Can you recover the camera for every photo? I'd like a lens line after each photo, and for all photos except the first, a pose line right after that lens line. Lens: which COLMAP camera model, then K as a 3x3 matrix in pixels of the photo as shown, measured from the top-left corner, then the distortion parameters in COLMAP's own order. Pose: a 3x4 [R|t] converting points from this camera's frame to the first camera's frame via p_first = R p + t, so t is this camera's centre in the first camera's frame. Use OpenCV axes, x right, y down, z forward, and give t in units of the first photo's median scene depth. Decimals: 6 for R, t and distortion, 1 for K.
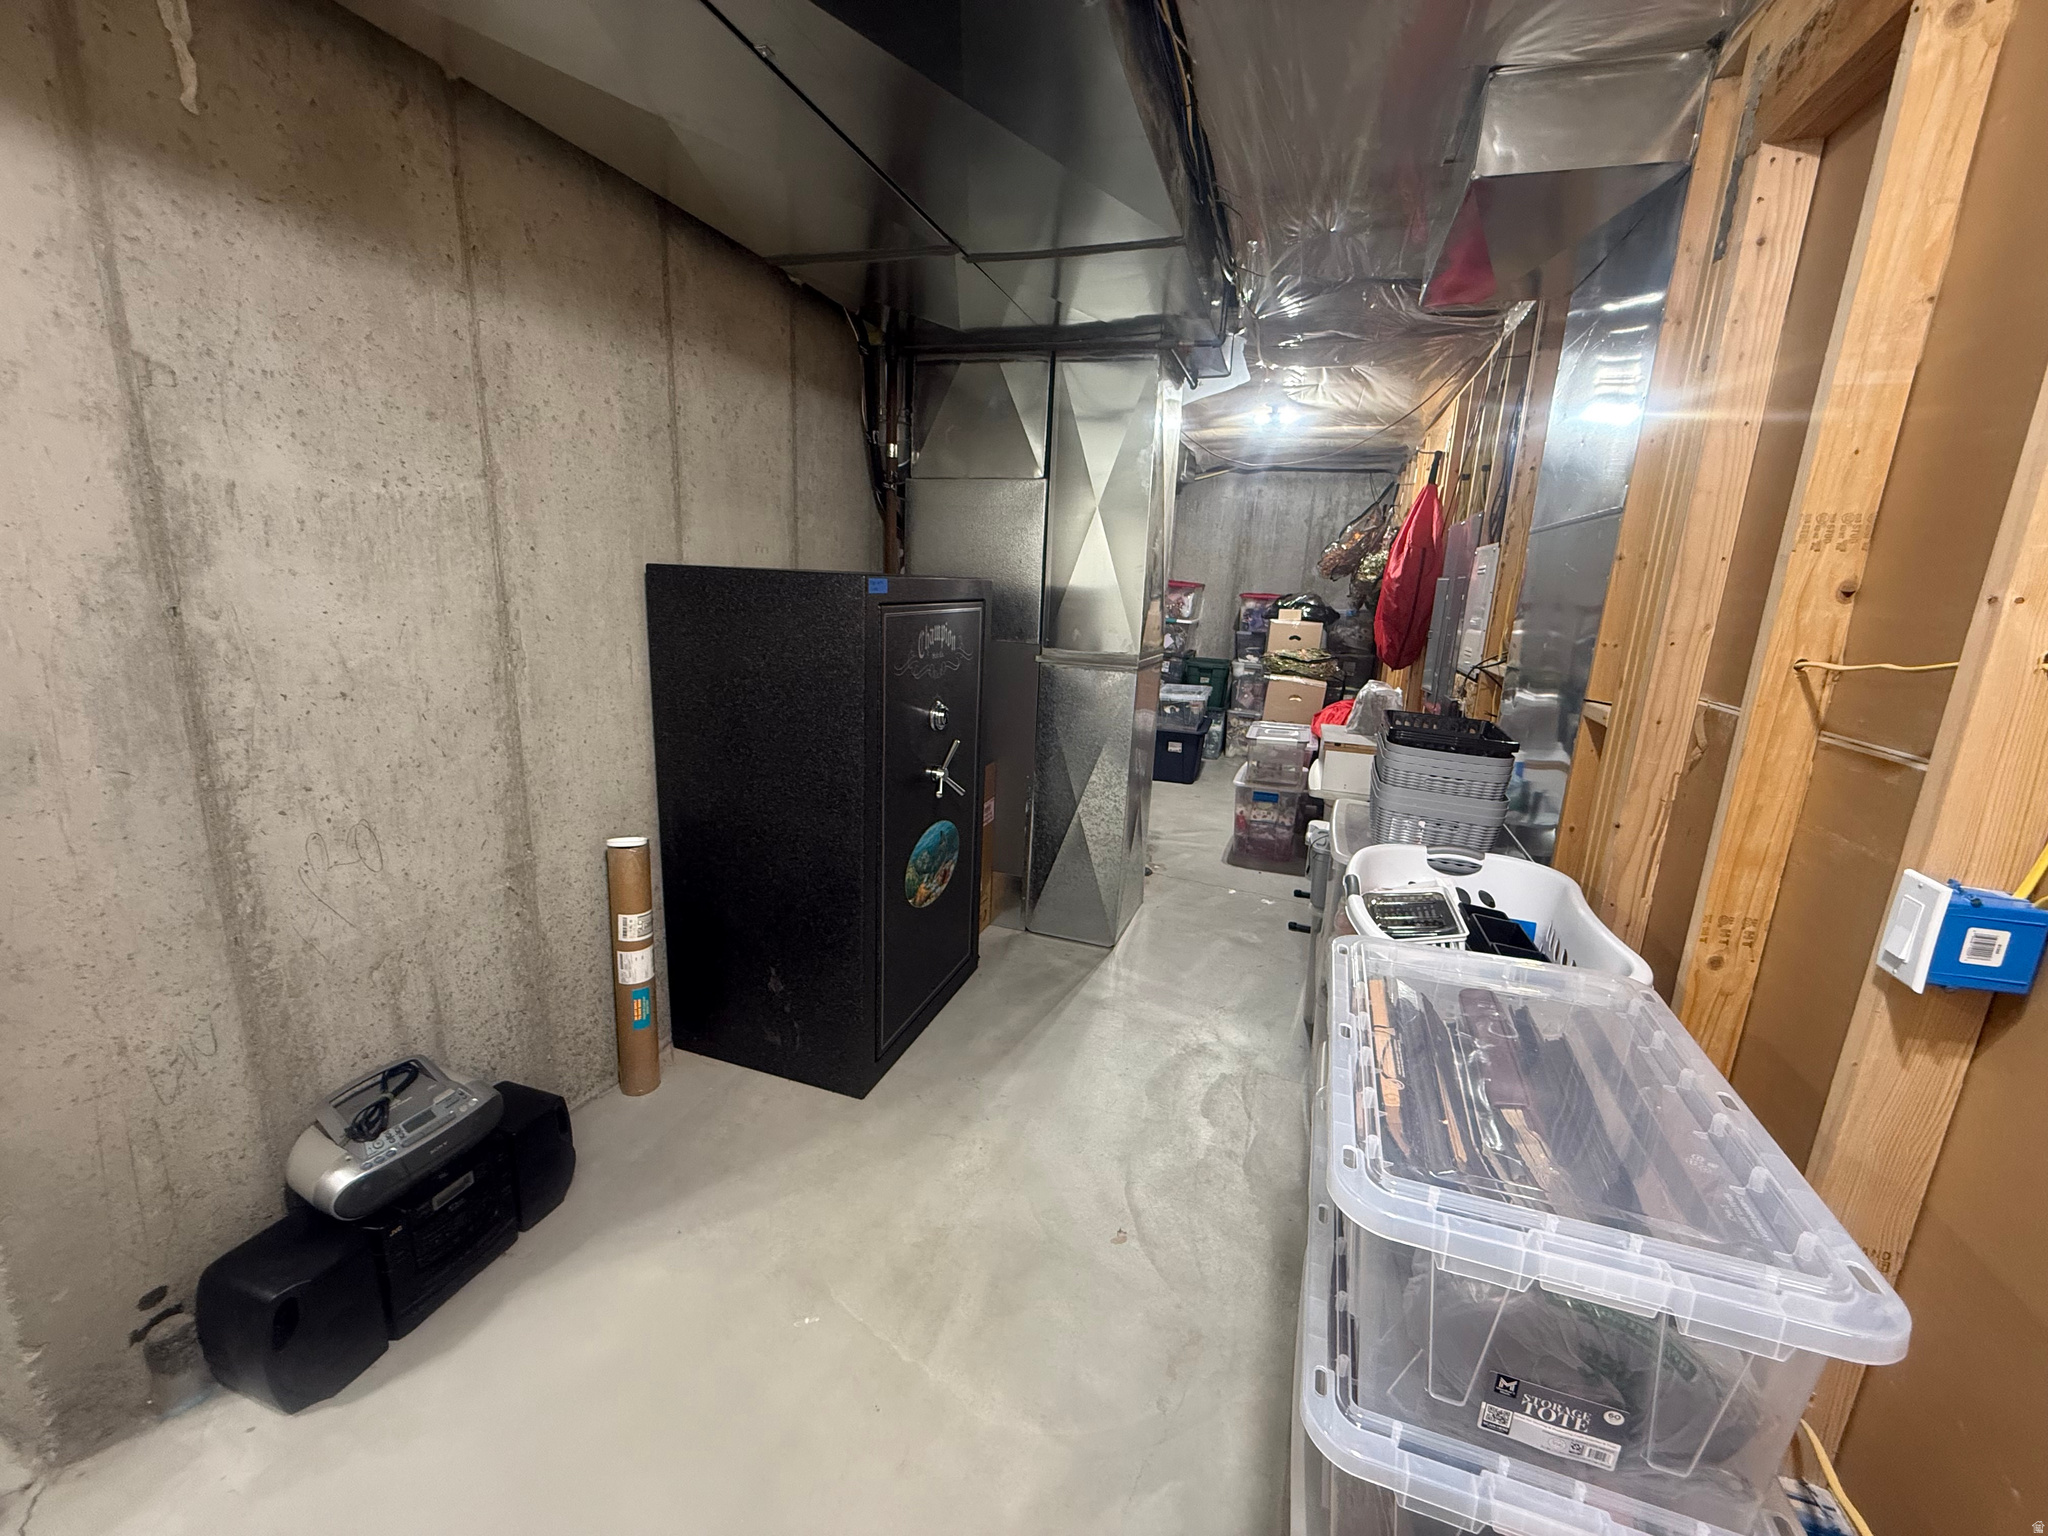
lens RADIAL K [[819.2, 0, 1031.9], [0, 819.2, 770.3], [0, 0, 1]] dist [0.003023, -0.000956]
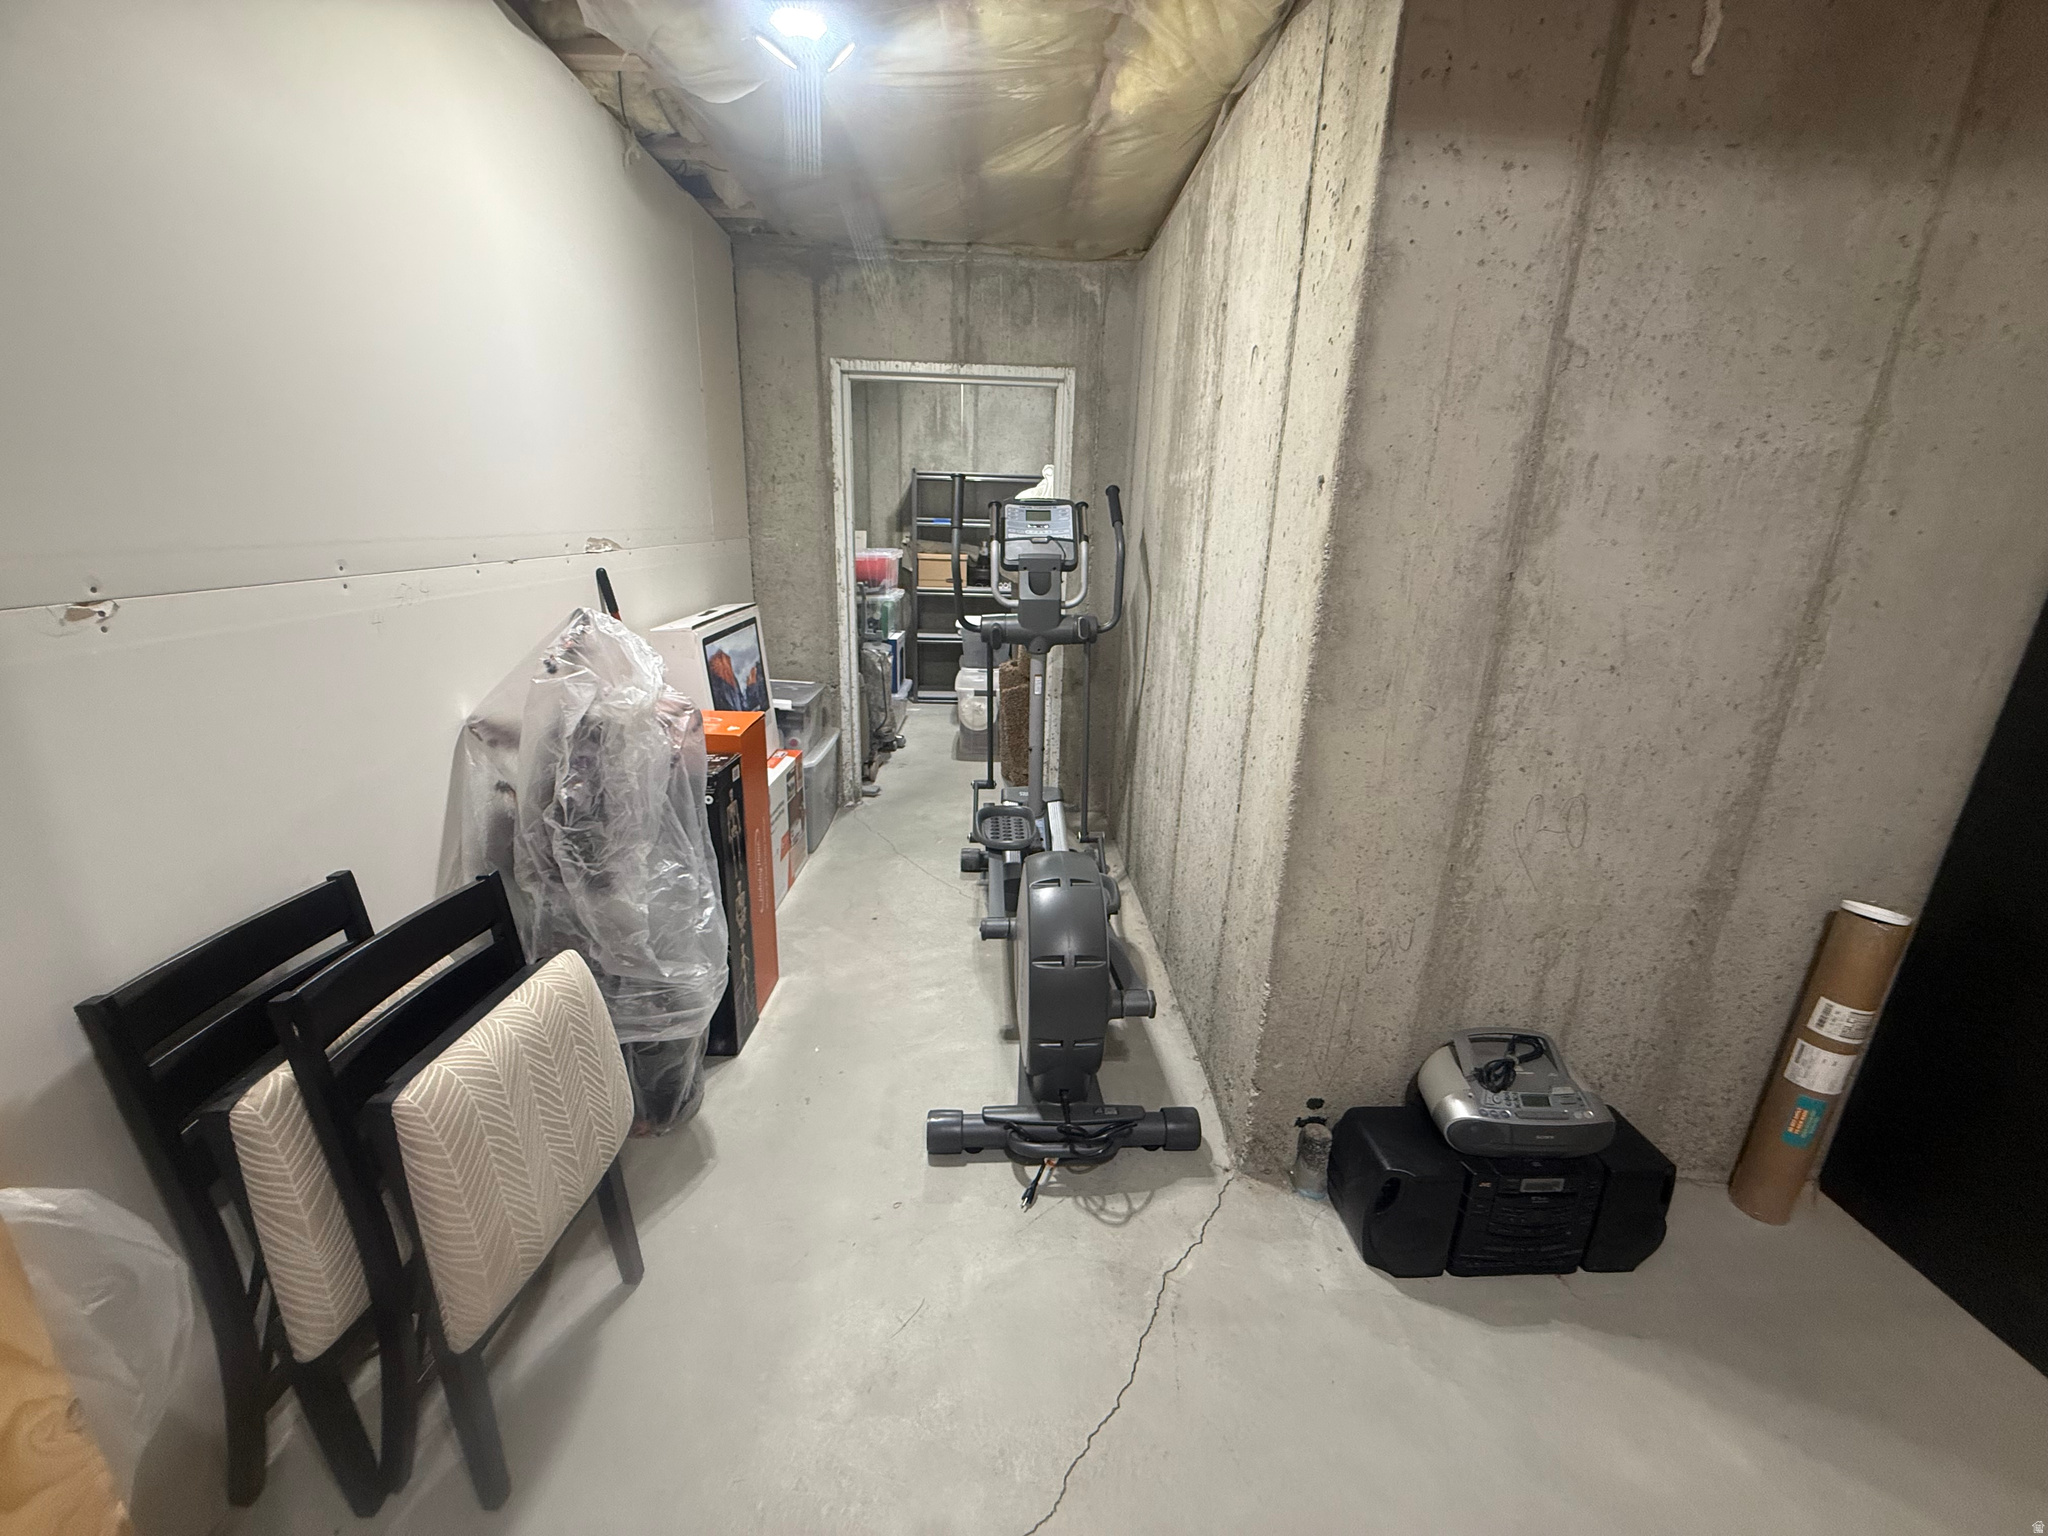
lens RADIAL K [[819.2, 0, 1020.4], [0, 819.2, 770.8], [0, 0, 1]] dist [0.003023, -0.000956]
pose [[0.348316, 0.245162, -0.904750, -0.173099], [-0.229327, 0.958149, 0.171344, 0.020480], [0.908892, 0.147801, 0.389961, -0.008467]]
